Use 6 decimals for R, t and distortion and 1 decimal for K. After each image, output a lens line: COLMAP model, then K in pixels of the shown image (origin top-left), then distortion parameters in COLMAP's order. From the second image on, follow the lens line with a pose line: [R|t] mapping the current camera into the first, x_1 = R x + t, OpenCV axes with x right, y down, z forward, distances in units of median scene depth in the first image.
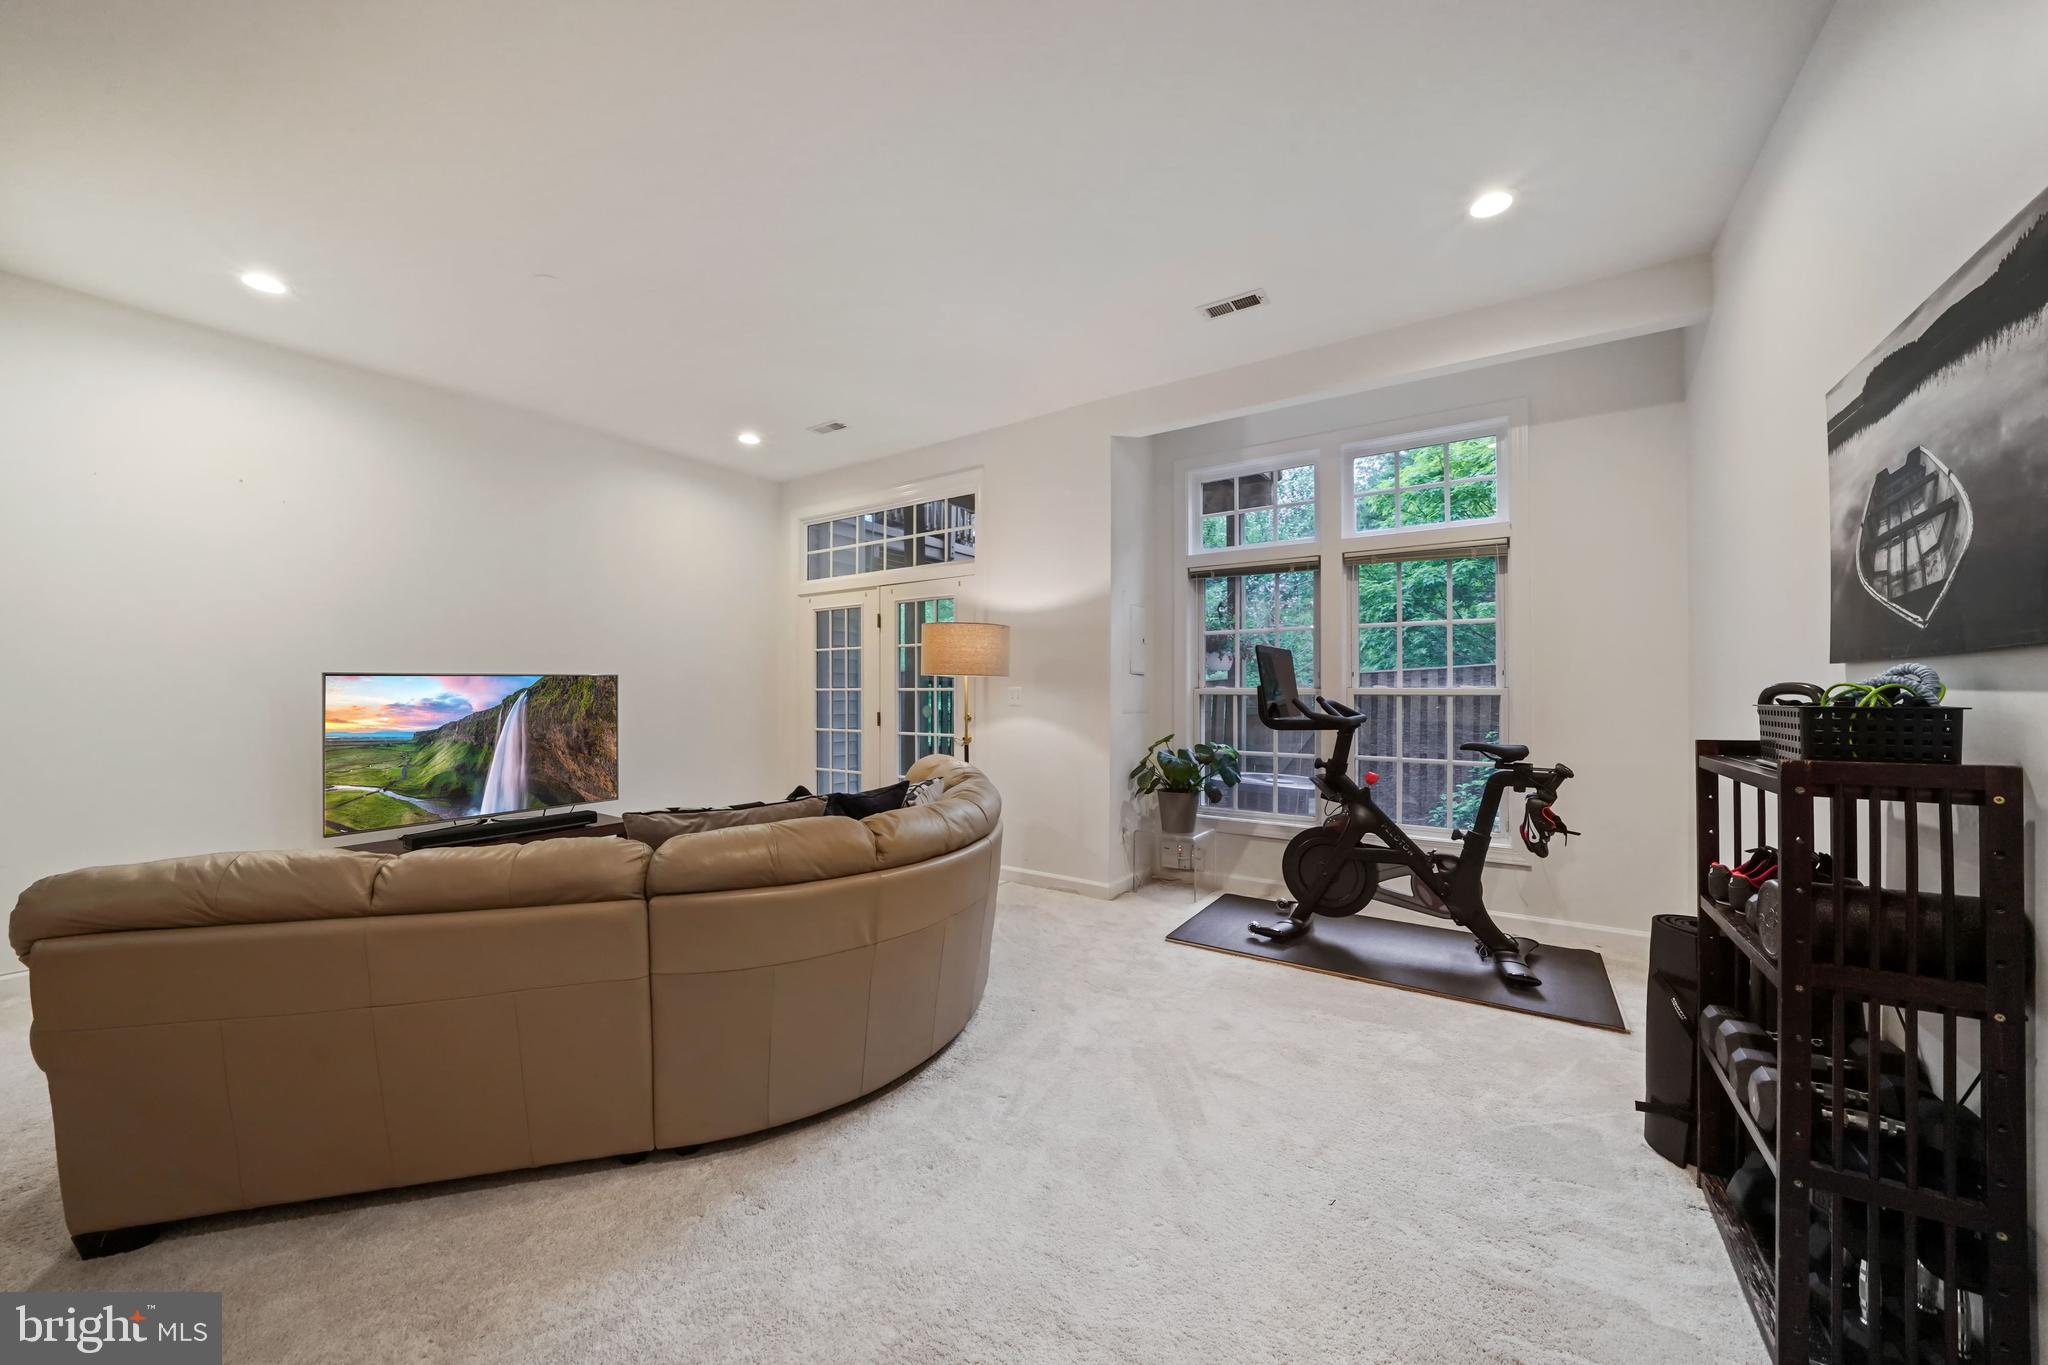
lens RADIAL K [[720.4, 0, 1028.8], [0, 720.4, 681.0], [0, 0, 1]] dist [-0.023425, 0.002730]
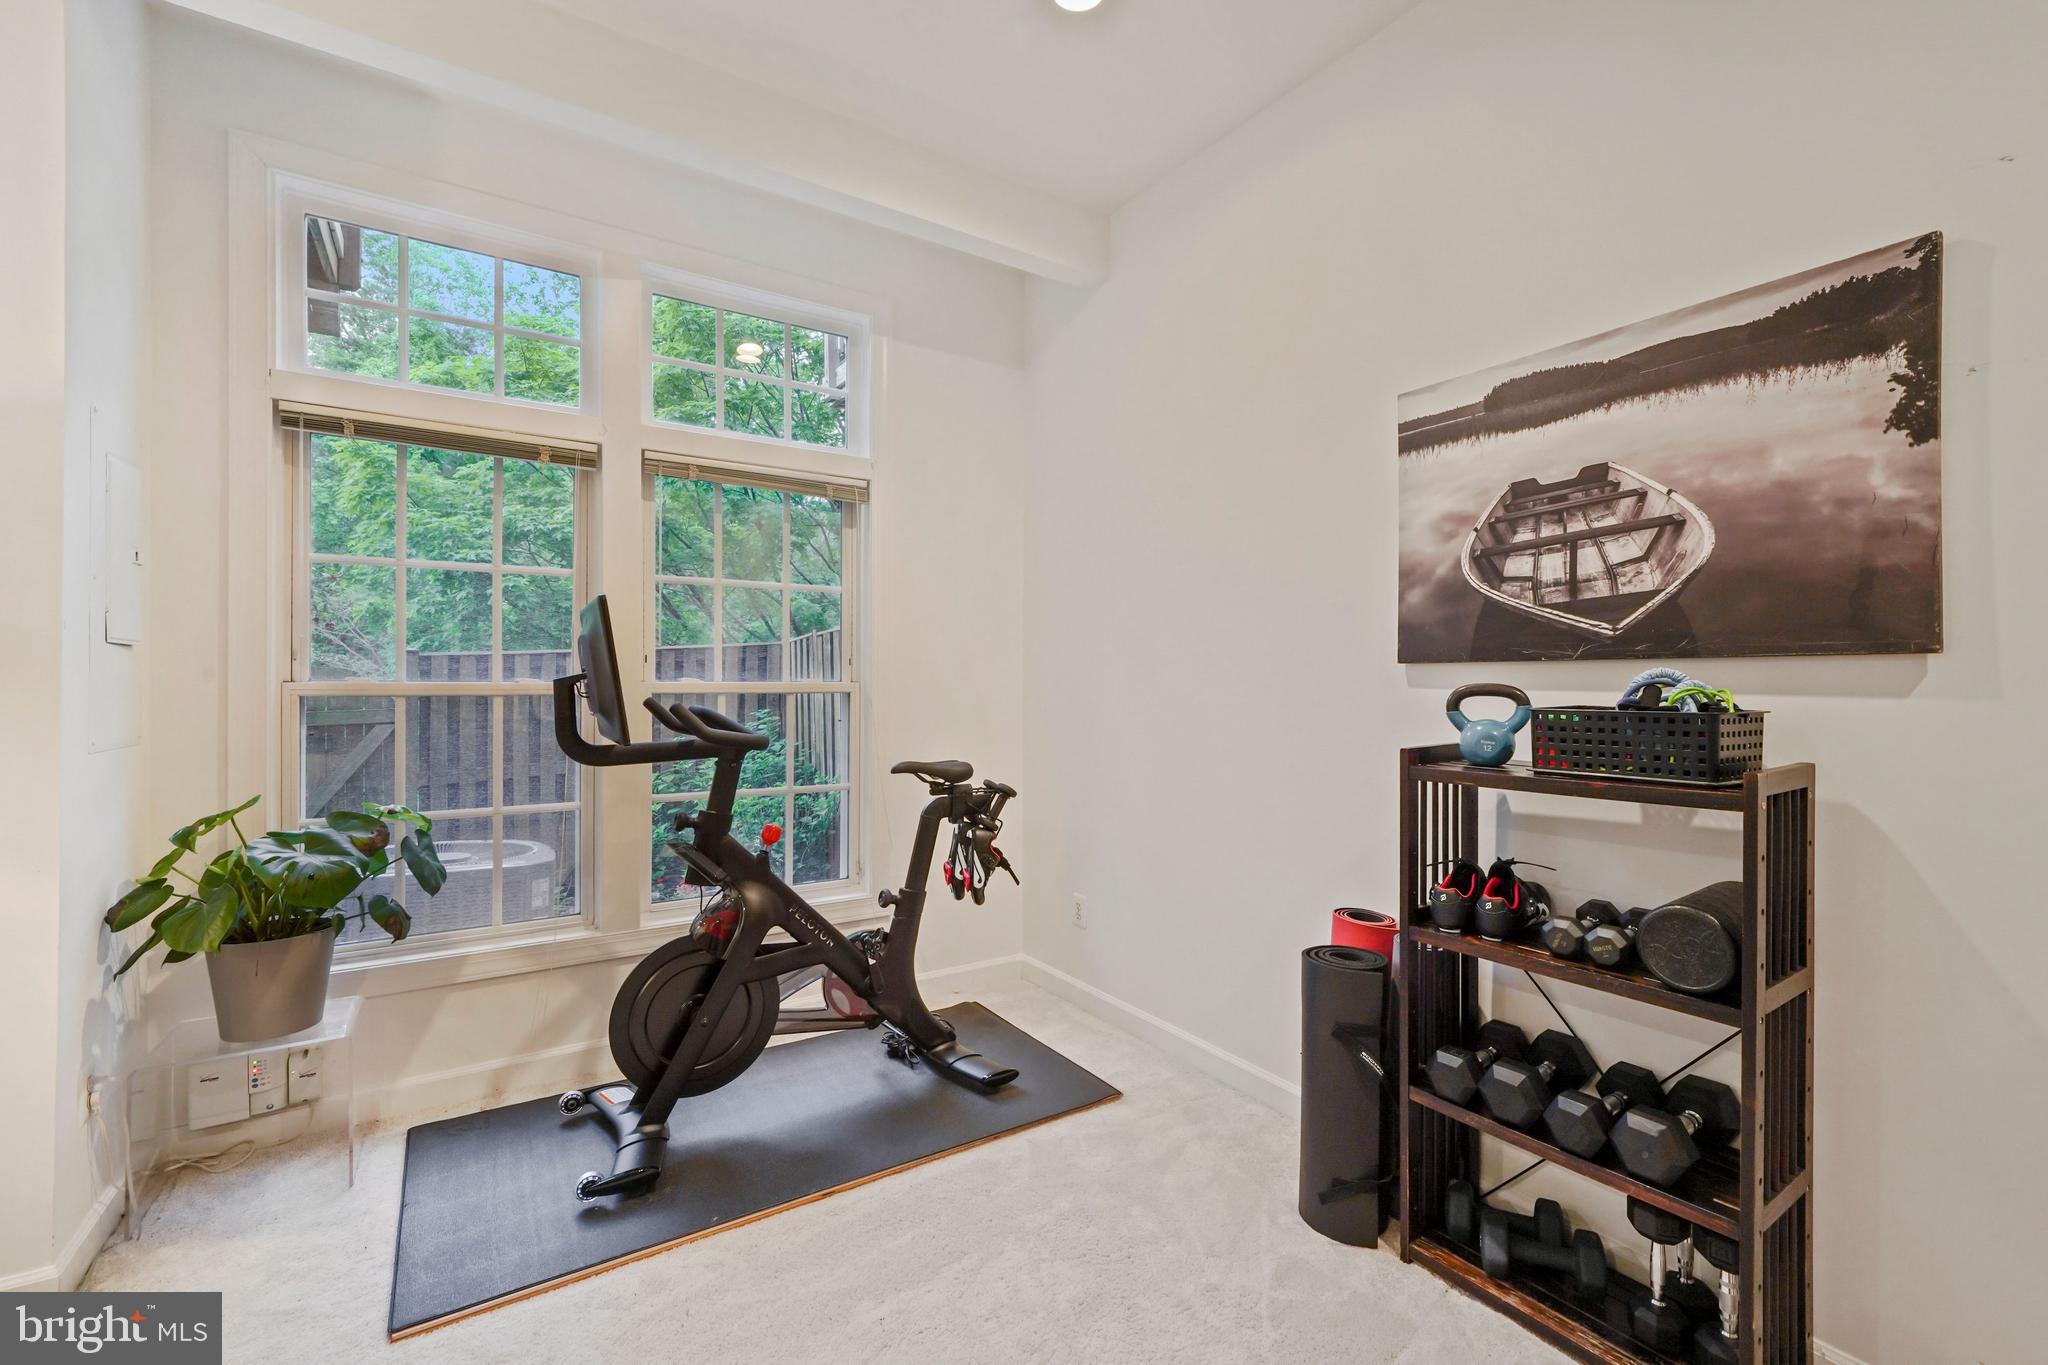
lens RADIAL K [[881.6, 0, 1032.0], [0, 881.6, 678.4], [0, 0, 1]] dist [0.004132, -0.001342]
pose [[0.380914, 0.002080, 0.924608, -0.124186], [-0.013667, 0.999901, 0.003381, -0.000216], [-0.924509, -0.013925, 0.380905, 0.534833]]
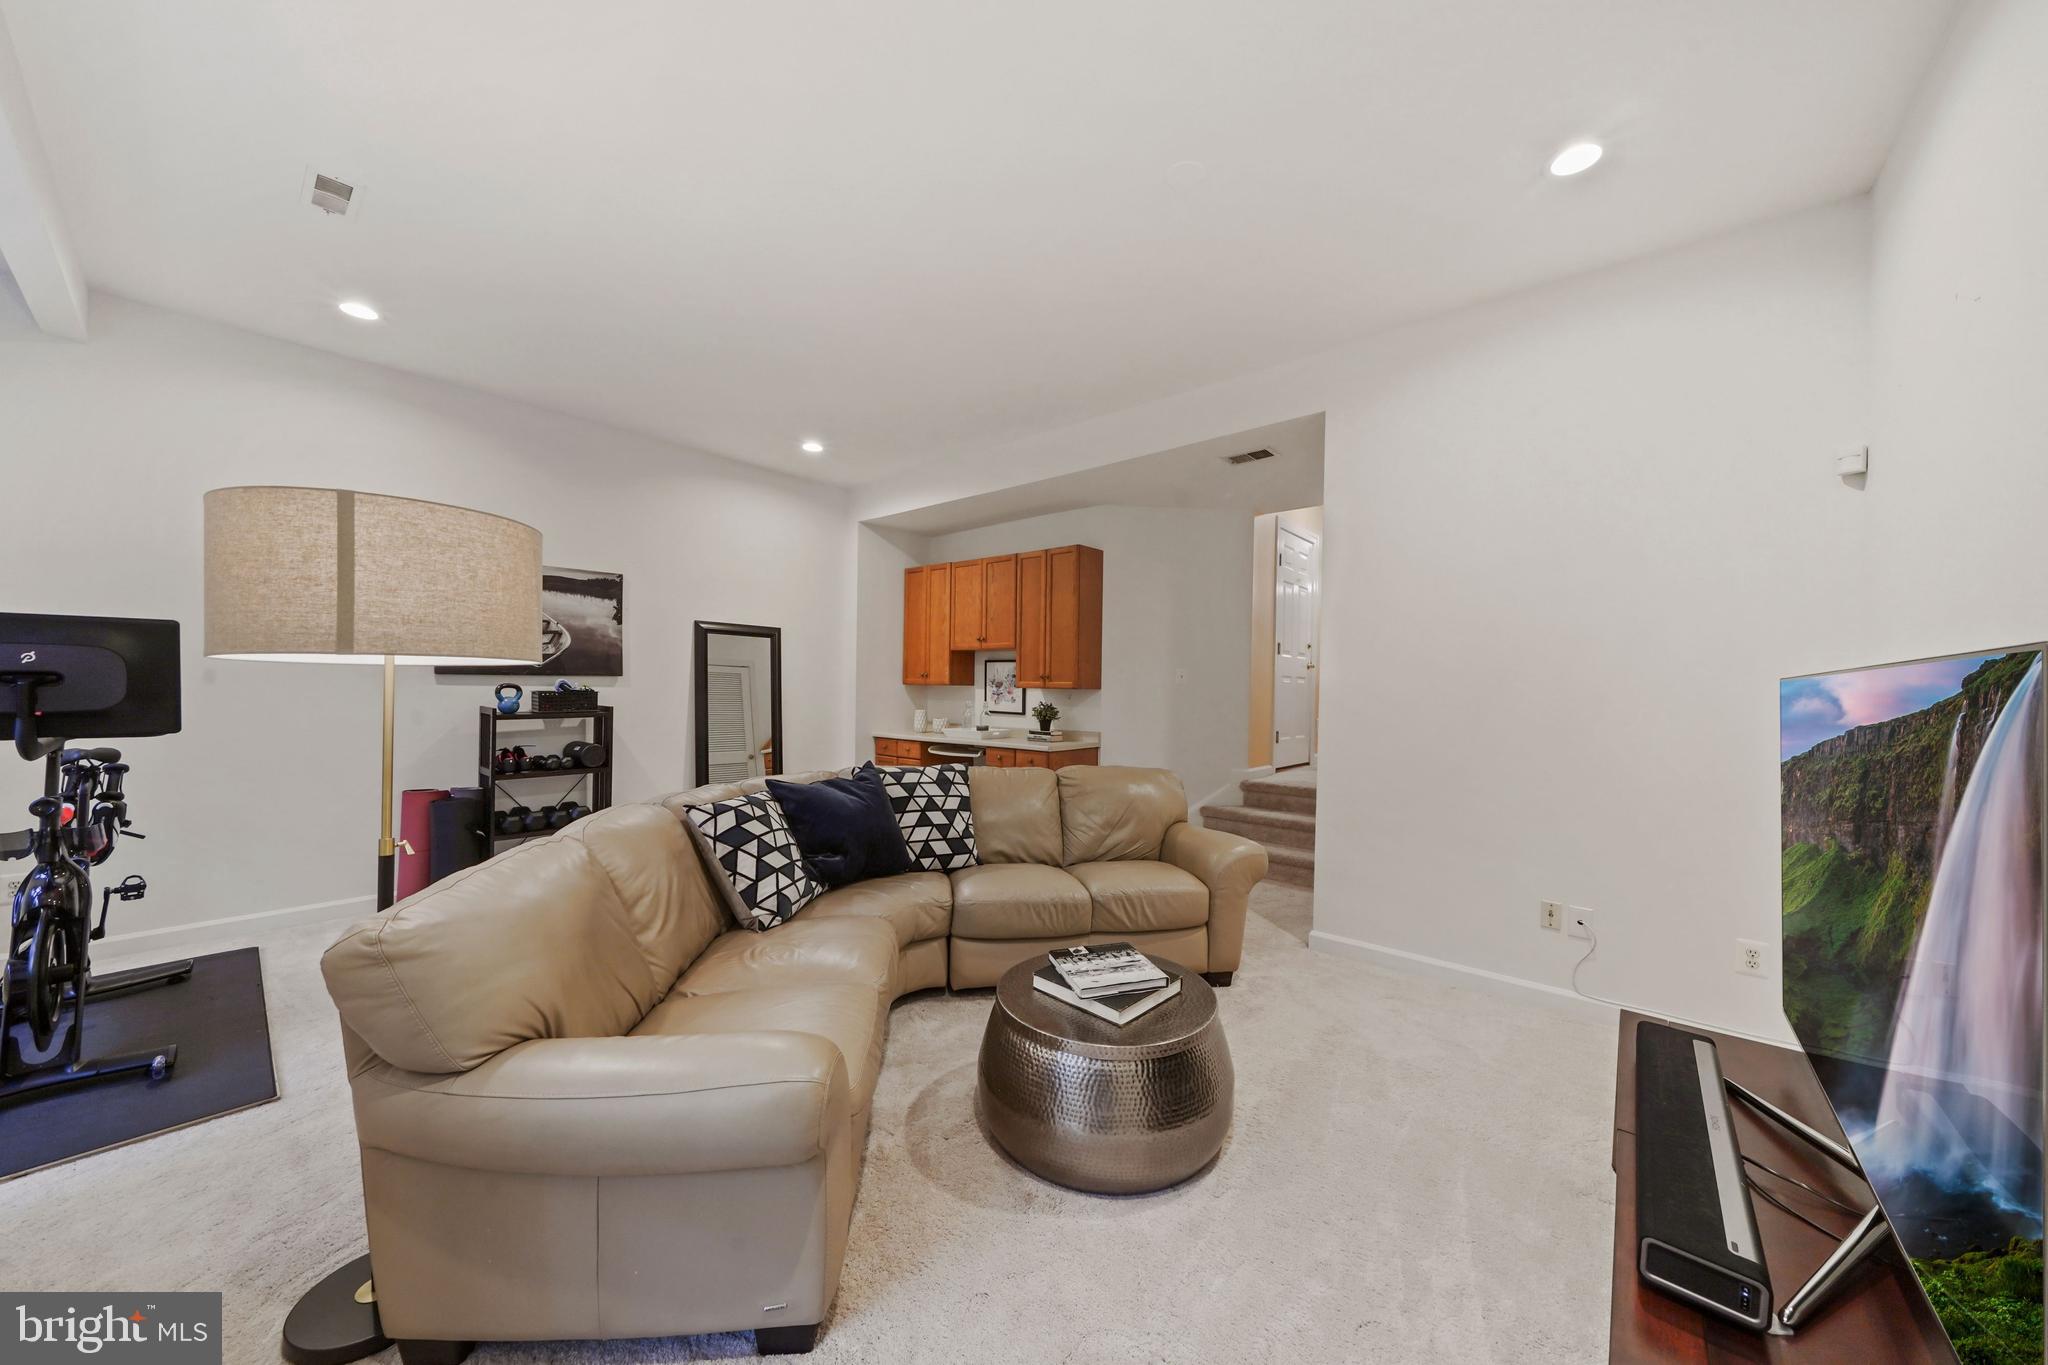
lens RADIAL K [[720.4, 0, 1018.1], [0, 720.4, 687.4], [0, 0, 1]] dist [-0.023425, 0.002730]
pose [[-0.991934, -0.009665, 0.126385, -0.534344], [-0.010585, 0.999922, -0.006609, 0.006616], [-0.126312, -0.007894, -0.991959, 1.621992]]
